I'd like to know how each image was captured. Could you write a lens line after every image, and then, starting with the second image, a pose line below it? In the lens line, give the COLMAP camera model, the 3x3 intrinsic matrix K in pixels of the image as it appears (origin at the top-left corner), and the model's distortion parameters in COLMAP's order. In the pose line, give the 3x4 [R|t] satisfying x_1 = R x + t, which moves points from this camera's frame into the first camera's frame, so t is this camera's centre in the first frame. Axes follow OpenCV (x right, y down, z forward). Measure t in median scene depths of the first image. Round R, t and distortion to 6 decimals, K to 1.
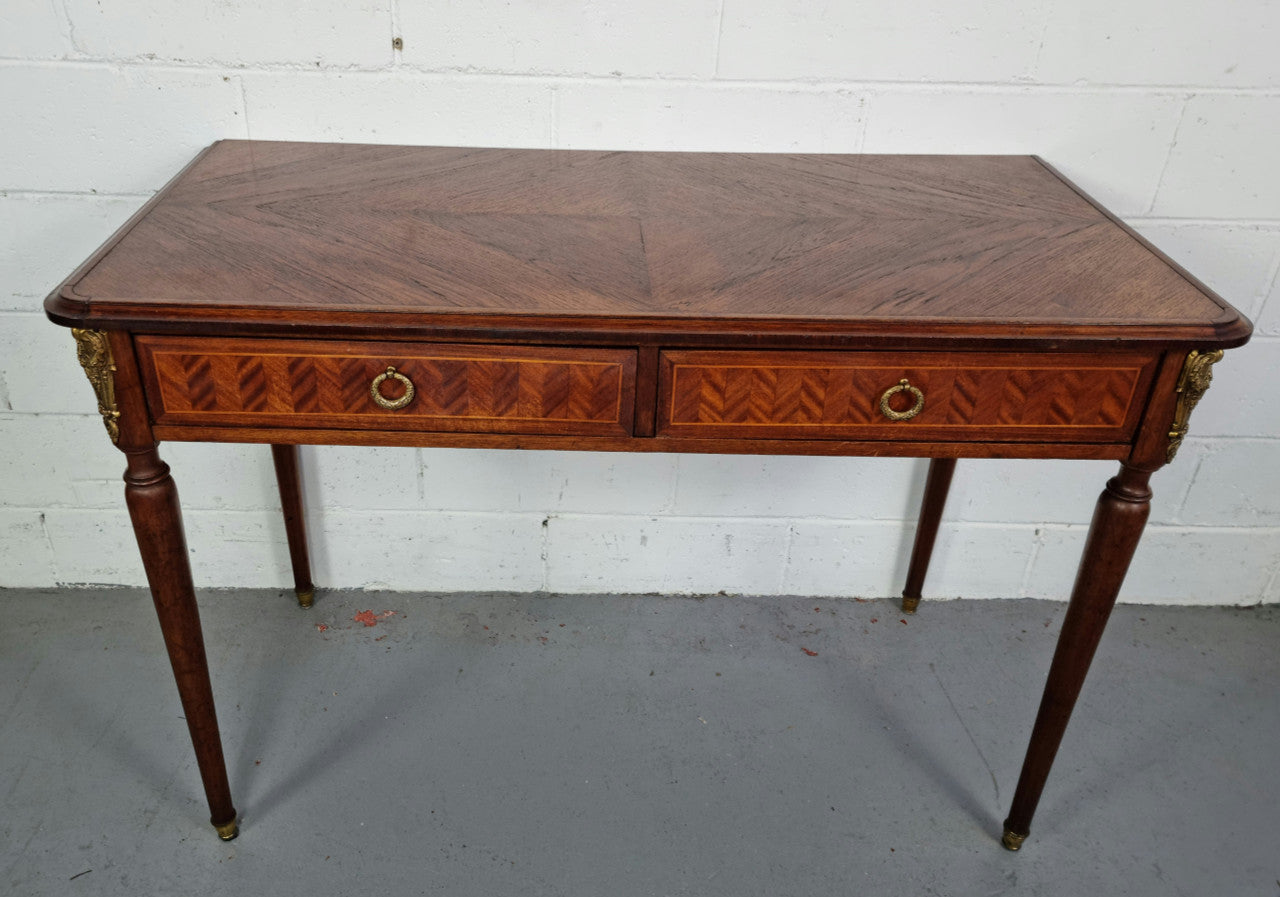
lens RADIAL K [[1068.1, 0, 577.3], [0, 1068.1, 422.0], [0, 0, 1]] dist [0.076463, -0.071460]
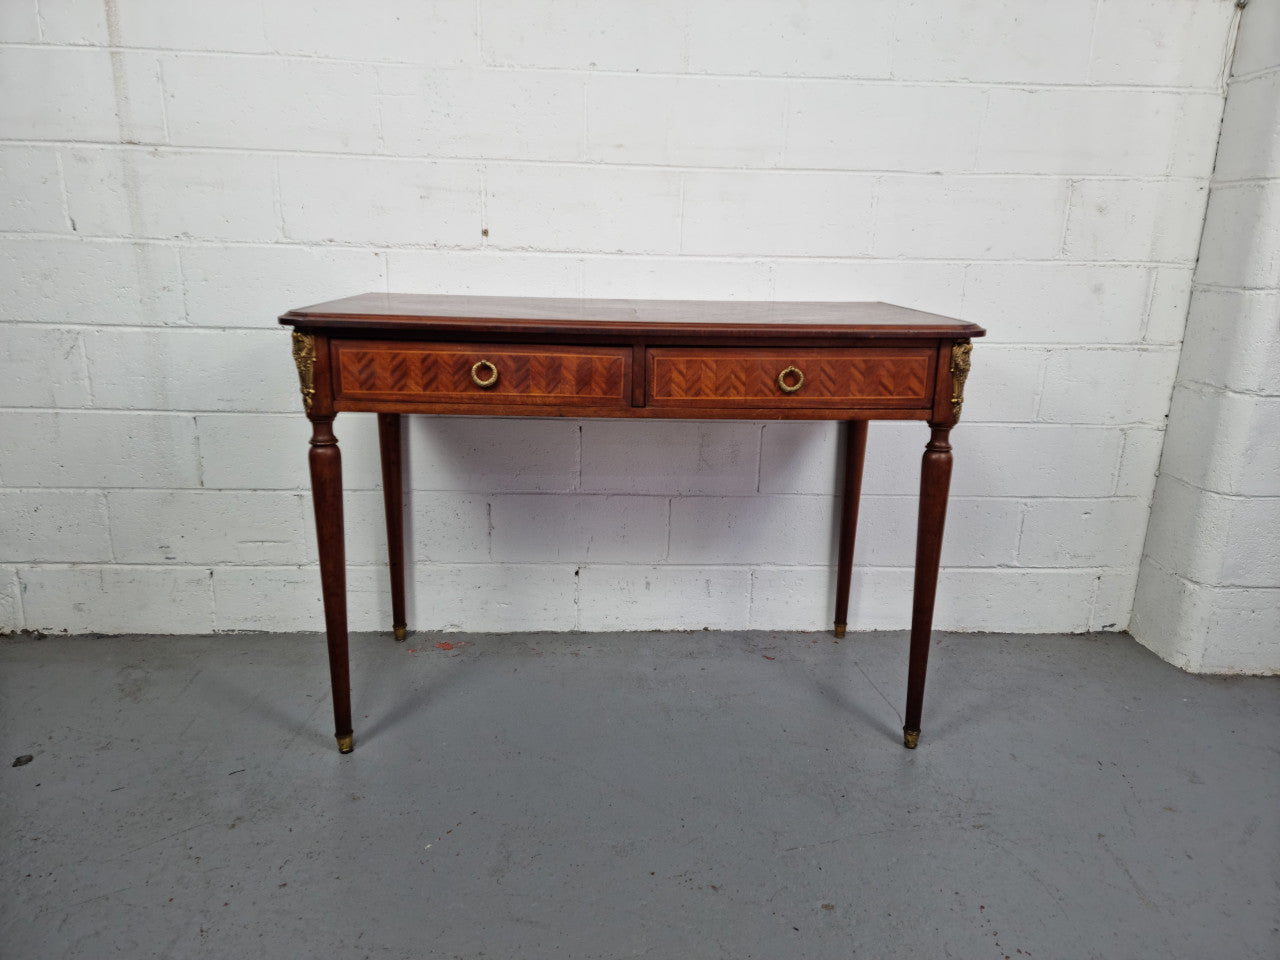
lens RADIAL K [[907.1, 0, 640.1], [0, 907.1, 466.5], [0, 0, 1]] dist [0.082788, -0.078643]
pose [[0.998968, -0.011792, 0.043869, 0.002668], [0.023604, 0.959859, -0.279490, 0.374321], [-0.038812, 0.280237, 0.959146, -0.231662]]
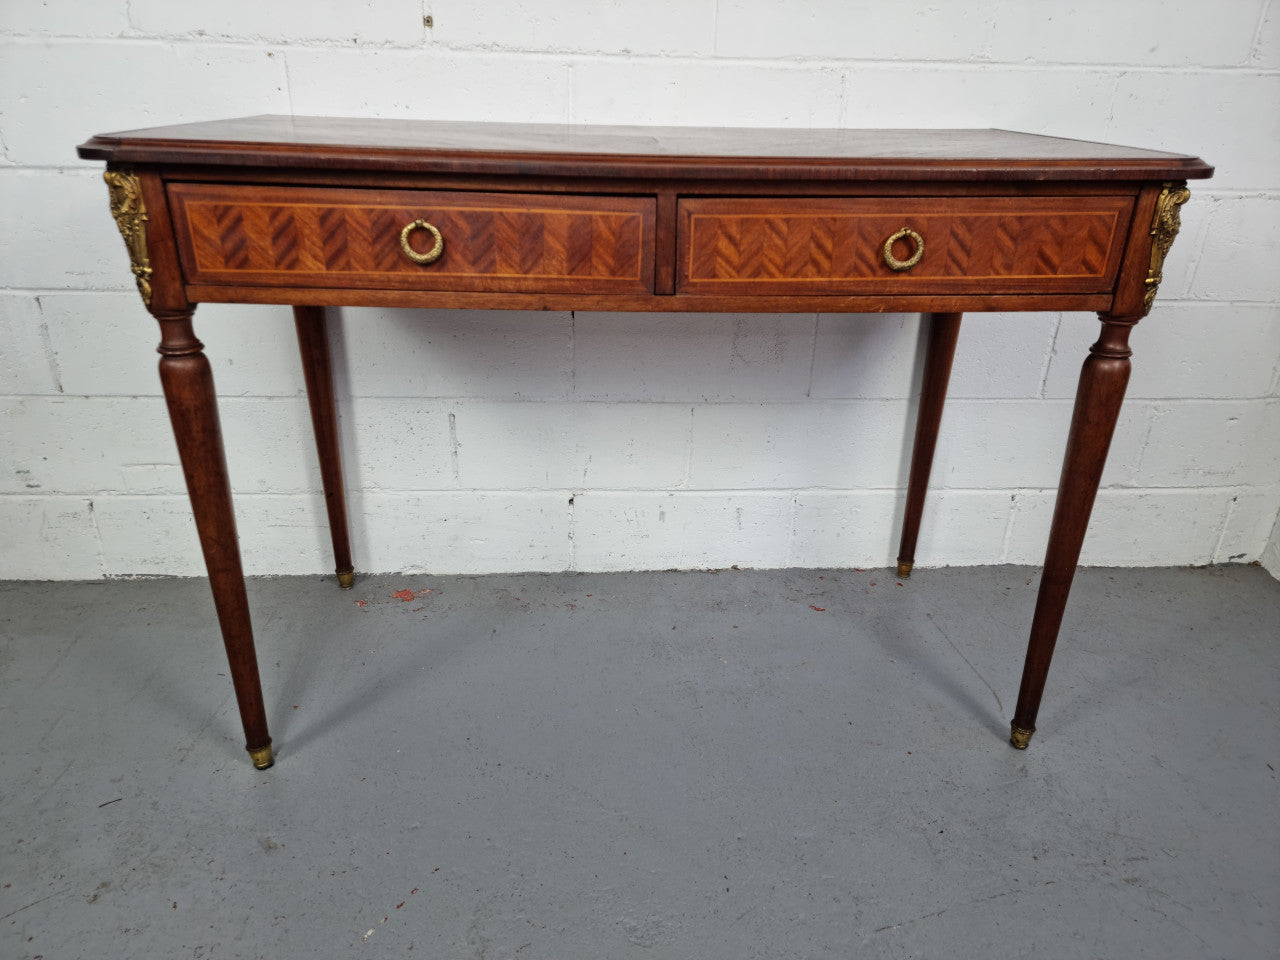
lens RADIAL K [[907.1, 0, 641.1], [0, 907.1, 479.2], [0, 0, 1]] dist [0.082788, -0.078643]
pose [[0.998270, -0.024344, 0.053514, -0.010094], [0.030271, 0.993147, -0.112886, 0.226927], [-0.050399, 0.114311, 0.992166, 0.099891]]
